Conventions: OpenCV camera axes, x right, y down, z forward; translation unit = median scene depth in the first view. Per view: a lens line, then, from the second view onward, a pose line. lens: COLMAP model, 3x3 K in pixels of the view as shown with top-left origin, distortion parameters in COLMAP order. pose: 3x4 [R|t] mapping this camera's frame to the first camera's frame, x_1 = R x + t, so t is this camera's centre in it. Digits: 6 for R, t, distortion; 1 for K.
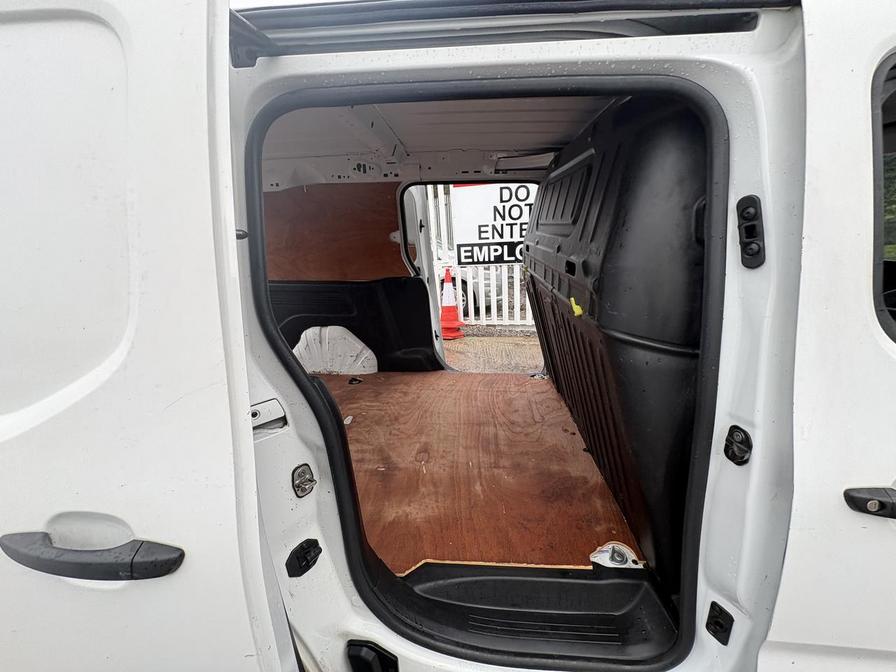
lens RADIAL K [[356.6, 0, 450.2], [0, 356.6, 338.3], [0, 0, 1]] dist [-0.002968, 0.000625]
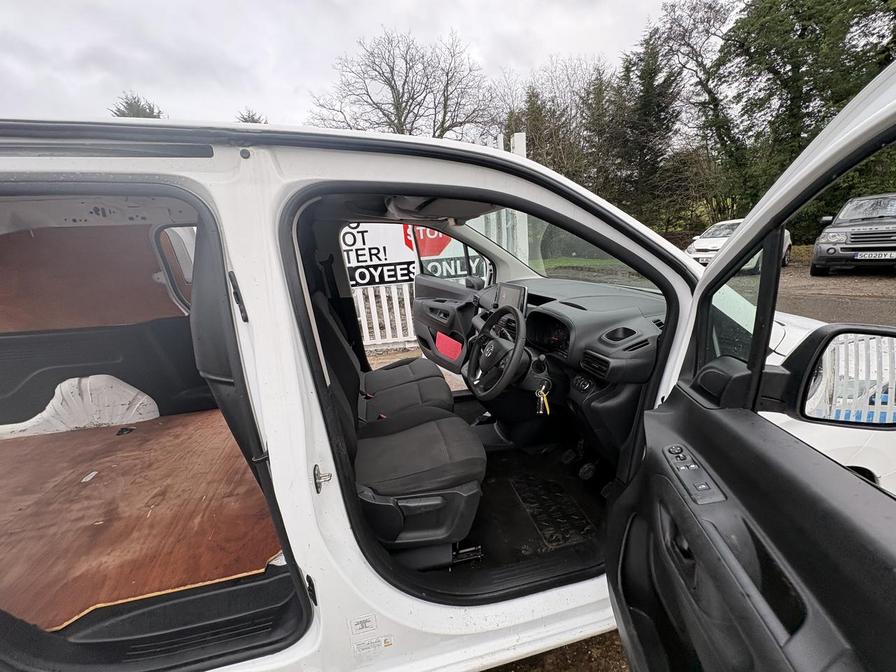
lens RADIAL K [[356.6, 0, 449.8], [0, 356.6, 335.4], [0, 0, 1]] dist [-0.002968, 0.000625]
pose [[0.959029, -0.096282, 0.266446, 0.466071], [0.110208, 0.993190, -0.037780, -0.000894], [-0.260994, 0.065597, 0.963109, -0.199908]]
